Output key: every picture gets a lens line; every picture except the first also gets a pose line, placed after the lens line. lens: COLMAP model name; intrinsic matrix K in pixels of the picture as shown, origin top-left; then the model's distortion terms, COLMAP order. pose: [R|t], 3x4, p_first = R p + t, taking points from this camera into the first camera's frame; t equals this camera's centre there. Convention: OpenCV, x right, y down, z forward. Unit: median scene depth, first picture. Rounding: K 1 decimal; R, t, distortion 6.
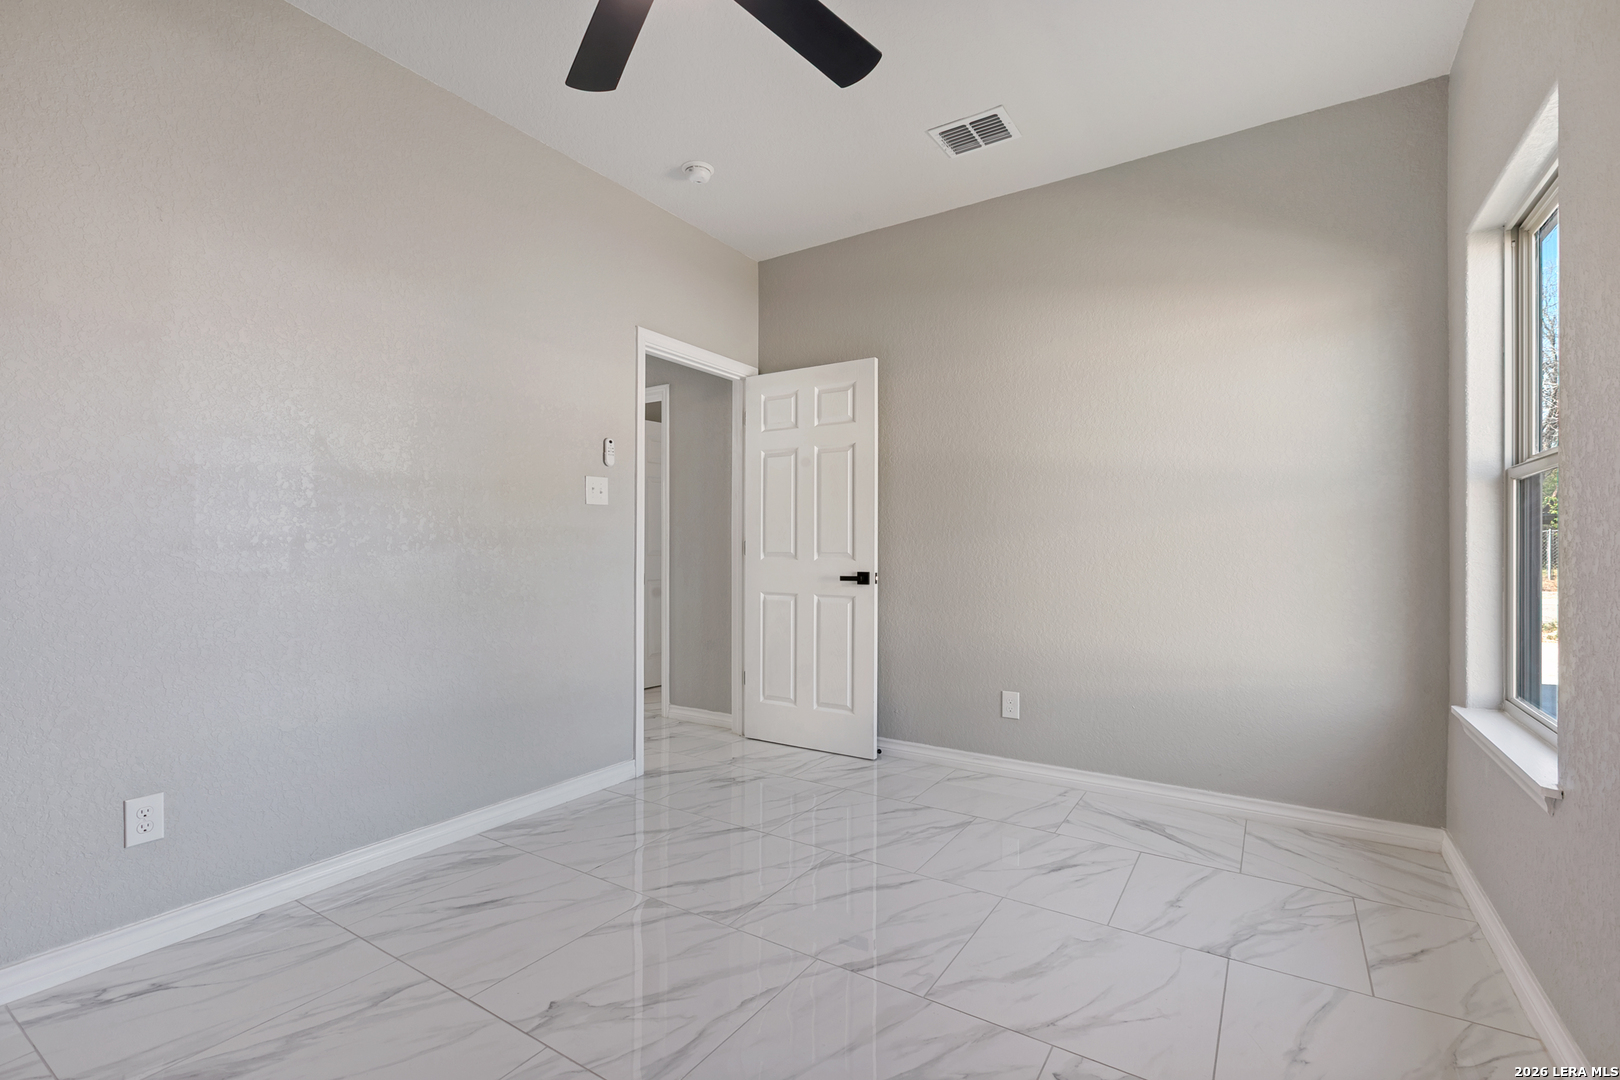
lens RADIAL K [[731.5, 0, 817.6], [0, 731.5, 540.5], [0, 0, 1]] dist [-0.003534, 0.000339]
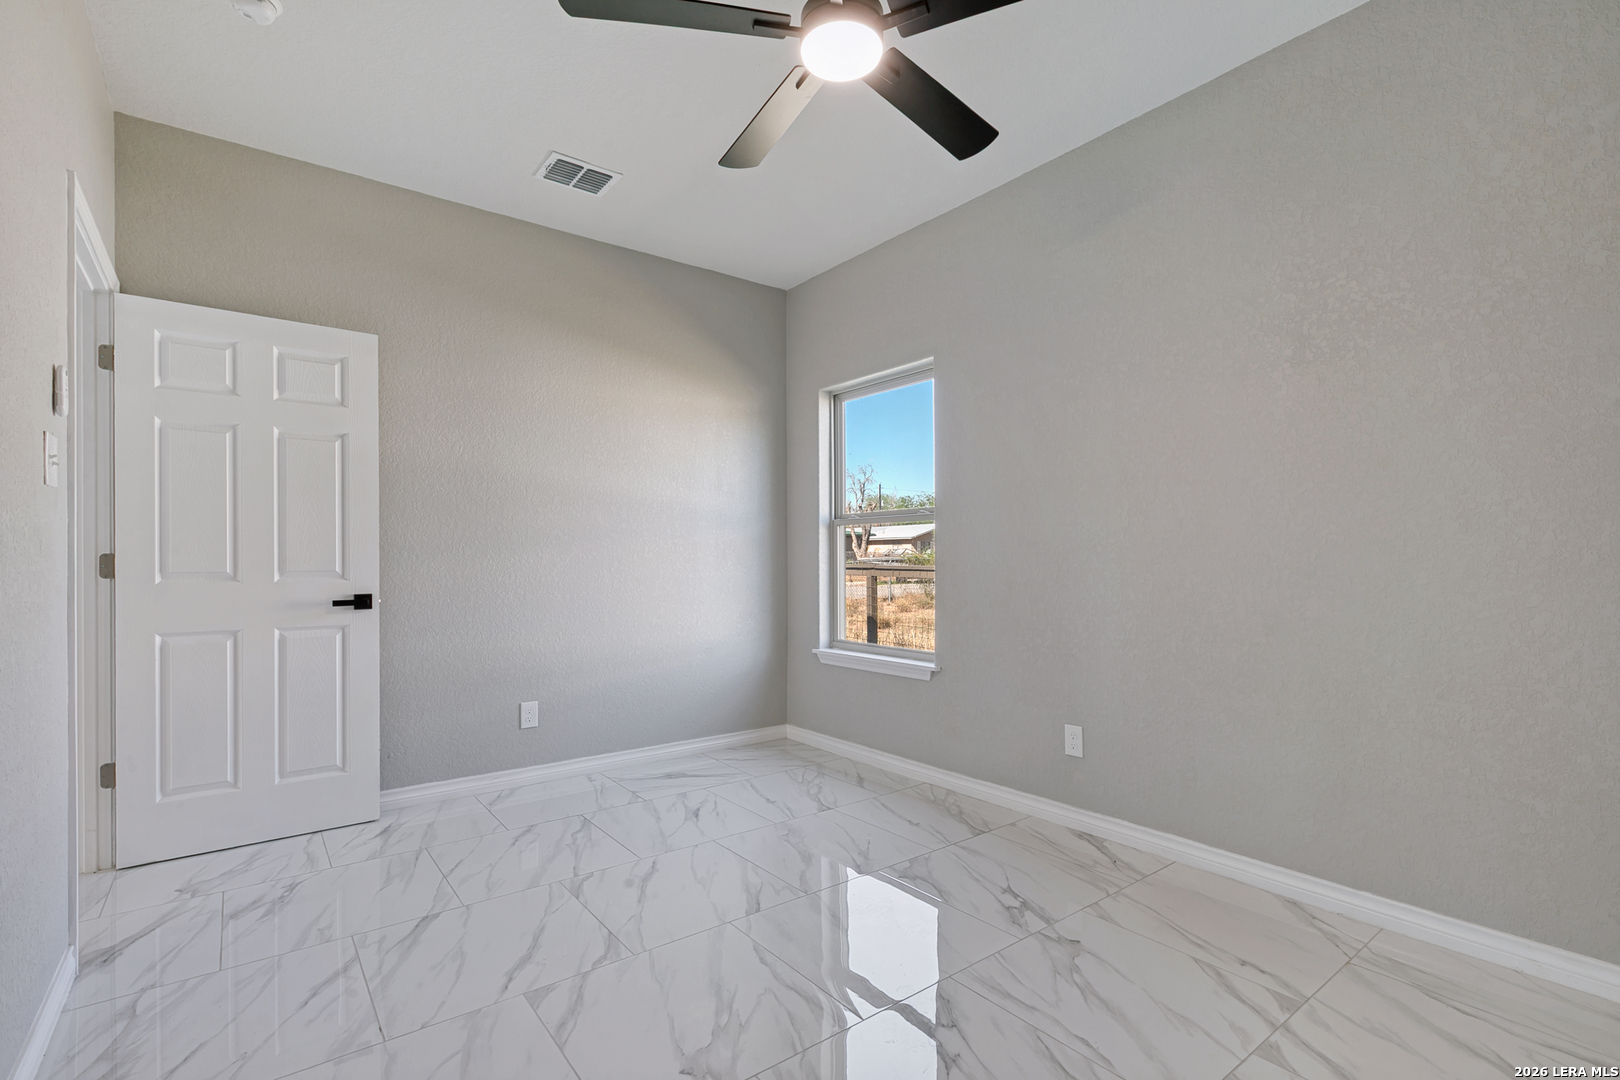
lens RADIAL K [[731.5, 0, 811.0], [0, 731.5, 551.5], [0, 0, 1]] dist [-0.003534, 0.000339]
pose [[0.335060, 0.009478, 0.942149, -0.665176], [-0.004492, 0.999954, -0.008462, 0.000377], [-0.942186, -0.001397, 0.335087, 0.316947]]
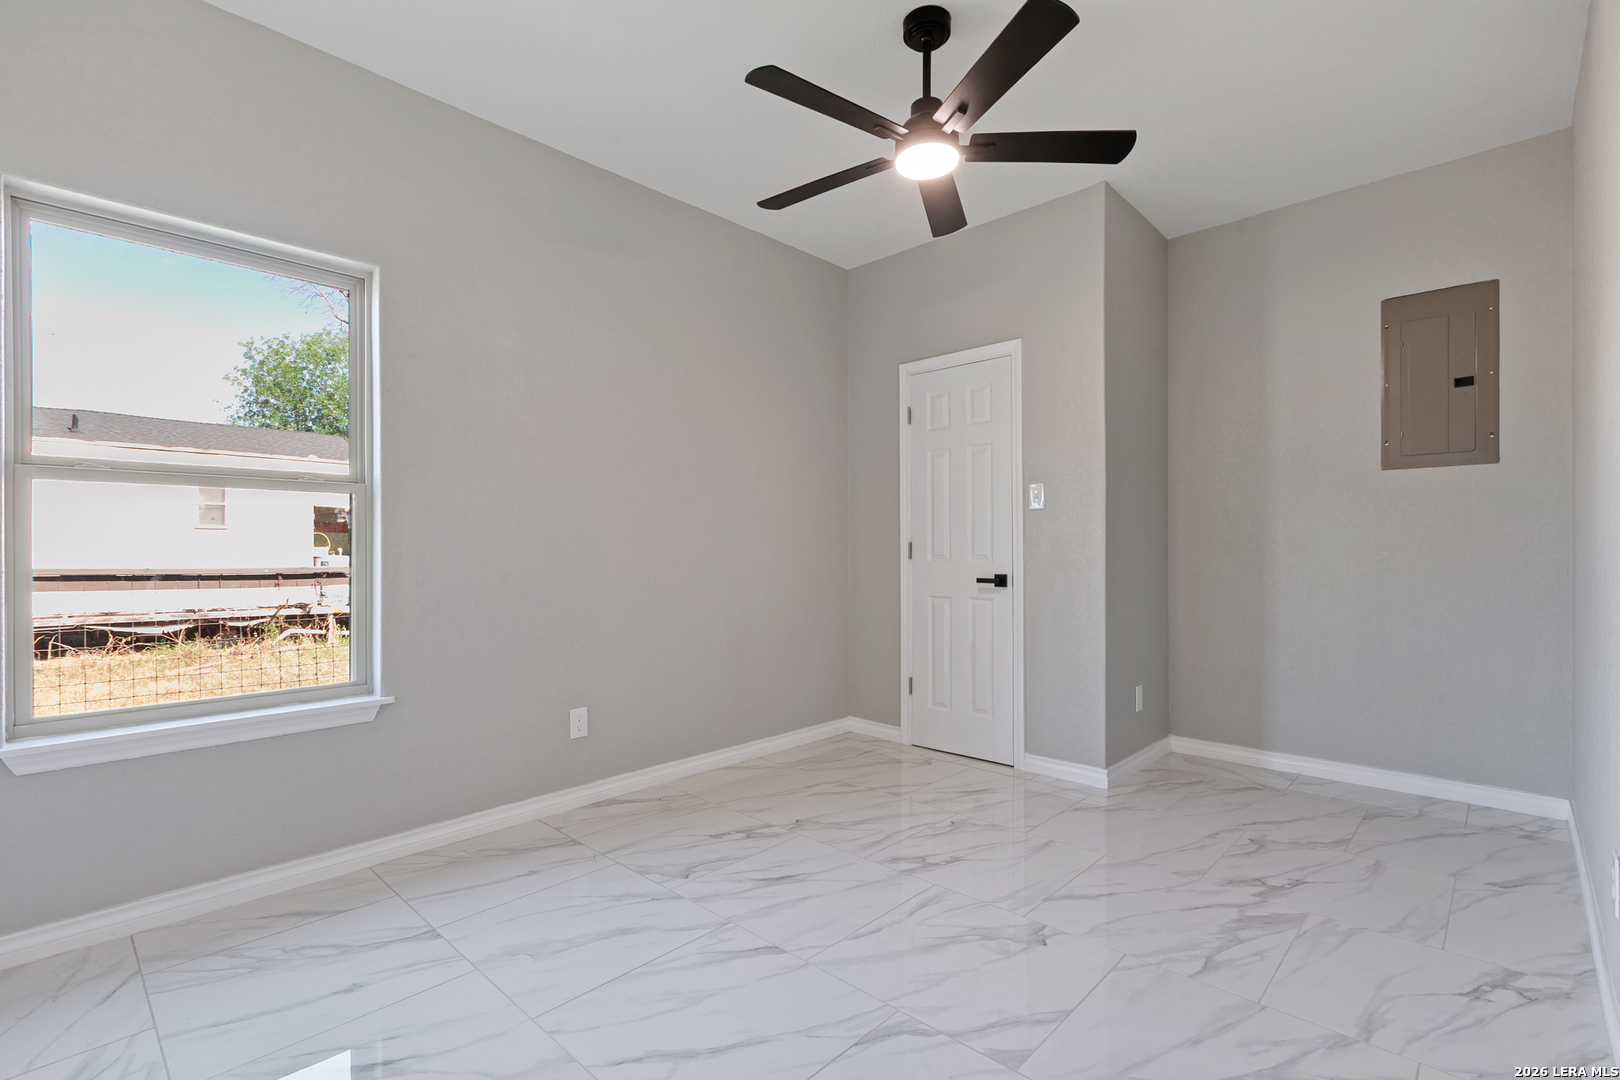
lens RADIAL K [[731.5, 0, 805.3], [0, 731.5, 551.1], [0, 0, 1]] dist [-0.003534, 0.000339]
pose [[-0.979384, 0.002346, 0.201993, -0.130103], [0.001292, 0.999985, -0.005351, 0.009888], [-0.202003, -0.004980, -0.979372, 1.267564]]
